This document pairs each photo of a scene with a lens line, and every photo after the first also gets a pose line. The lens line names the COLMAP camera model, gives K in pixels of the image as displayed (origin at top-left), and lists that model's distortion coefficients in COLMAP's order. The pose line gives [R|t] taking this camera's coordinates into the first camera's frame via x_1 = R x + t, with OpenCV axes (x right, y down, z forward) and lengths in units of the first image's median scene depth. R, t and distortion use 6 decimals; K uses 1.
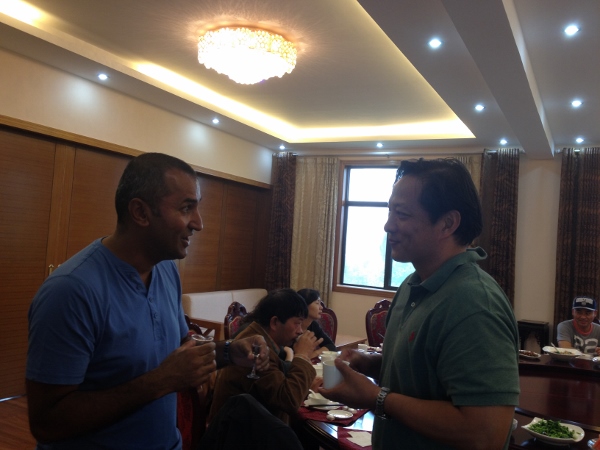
lens RADIAL K [[576.1, 0, 303.1], [0, 576.1, 219.2], [0, 0, 1]] dist [0.111565, -0.197886]
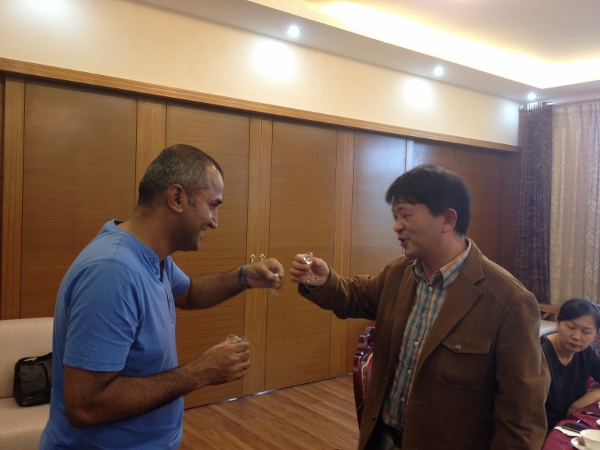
lens RADIAL K [[576.1, 0, 303.1], [0, 576.1, 219.2], [0, 0, 1]] dist [0.111565, -0.197886]
pose [[0.908841, -0.036086, -0.415579, 0.004824], [0.052738, 0.998197, 0.028657, 0.001459], [0.413796, -0.047961, 0.909105, 0.150133]]
